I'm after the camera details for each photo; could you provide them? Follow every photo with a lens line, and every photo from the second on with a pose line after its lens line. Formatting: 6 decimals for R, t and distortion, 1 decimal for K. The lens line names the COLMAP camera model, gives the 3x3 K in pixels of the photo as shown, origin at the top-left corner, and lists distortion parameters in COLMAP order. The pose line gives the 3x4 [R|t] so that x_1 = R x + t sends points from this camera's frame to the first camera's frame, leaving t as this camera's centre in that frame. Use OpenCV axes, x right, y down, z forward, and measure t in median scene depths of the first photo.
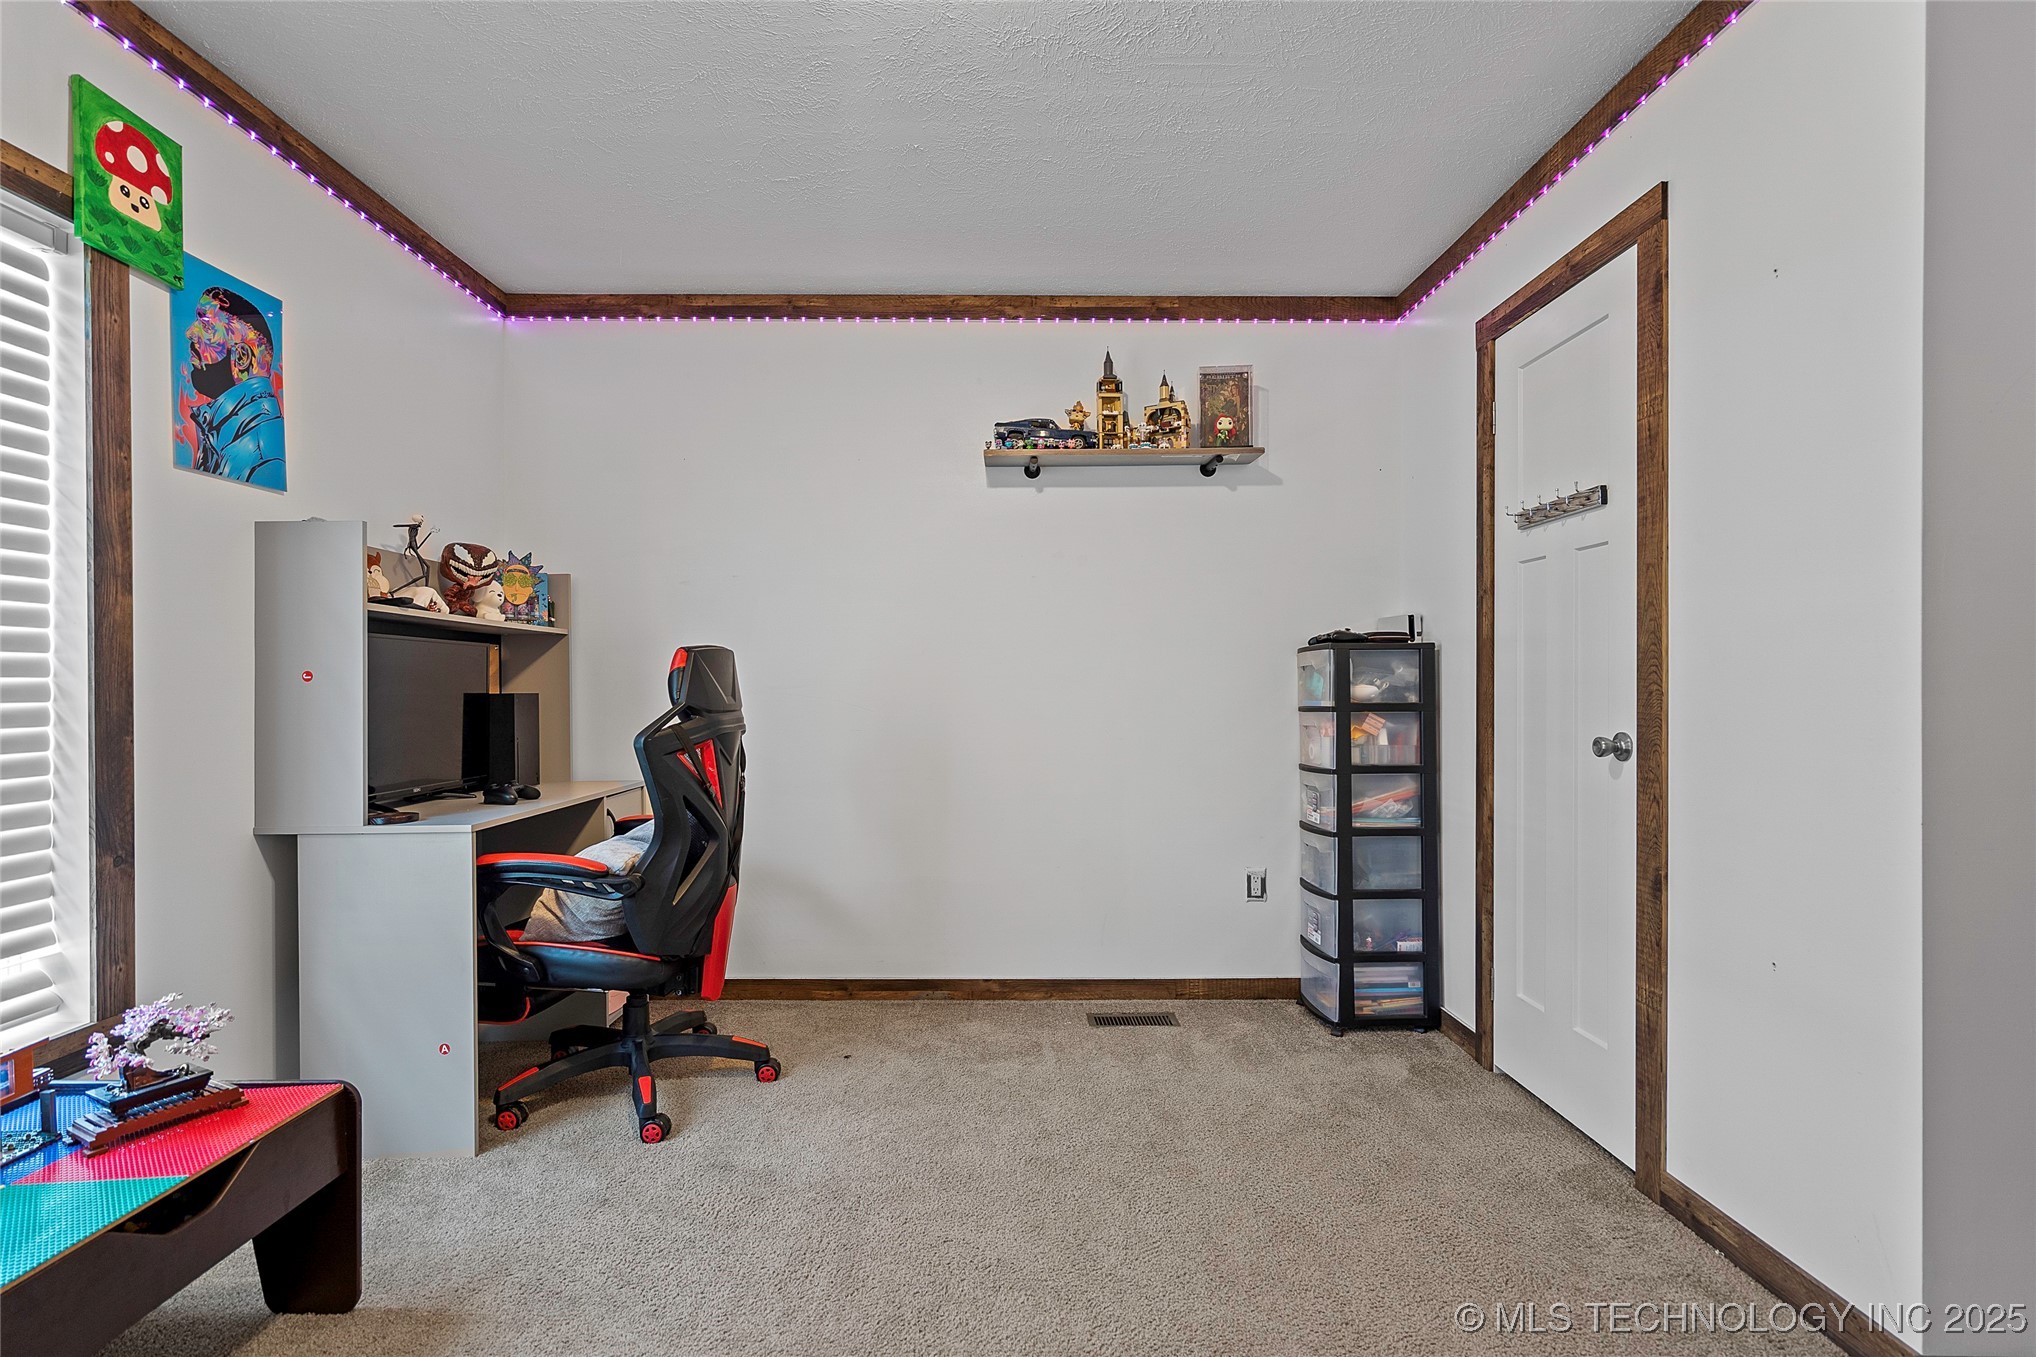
lens RADIAL K [[948.3, 0, 1017.0], [0, 948.3, 688.4], [0, 0, 1]] dist [0.000705, 0.001192]
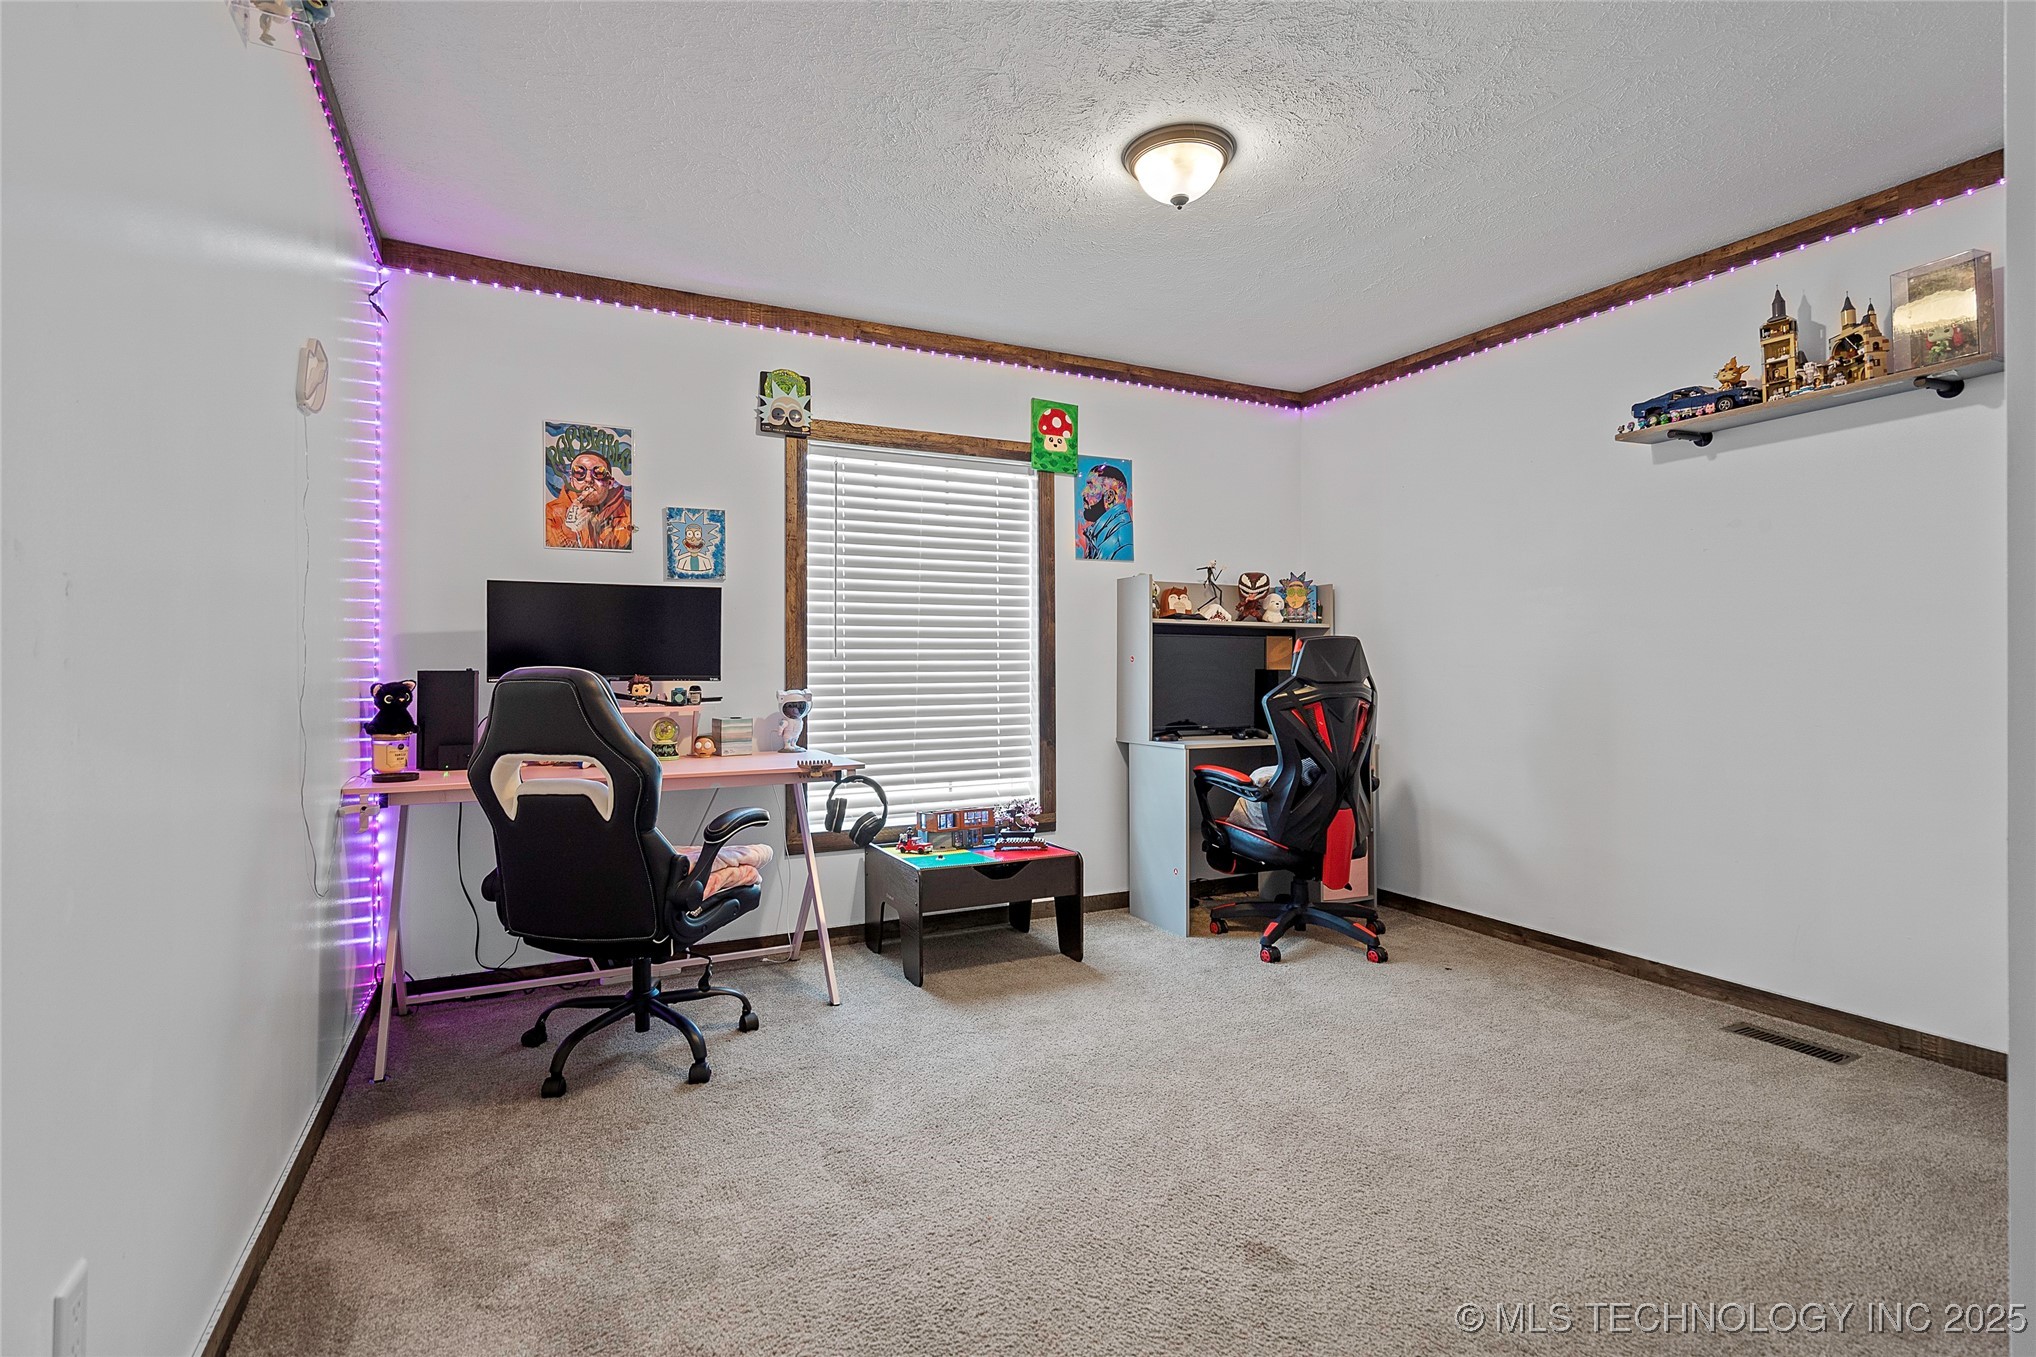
lens RADIAL K [[934.7, 0, 1021.0], [0, 934.7, 669.6], [0, 0, 1]] dist [-0.001245, 0.000555]
pose [[0.463014, 0.005379, -0.886335, 0.654095], [-0.003834, 0.999984, 0.004065, 0.001053], [0.886343, 0.001516, 0.463027, -0.044715]]
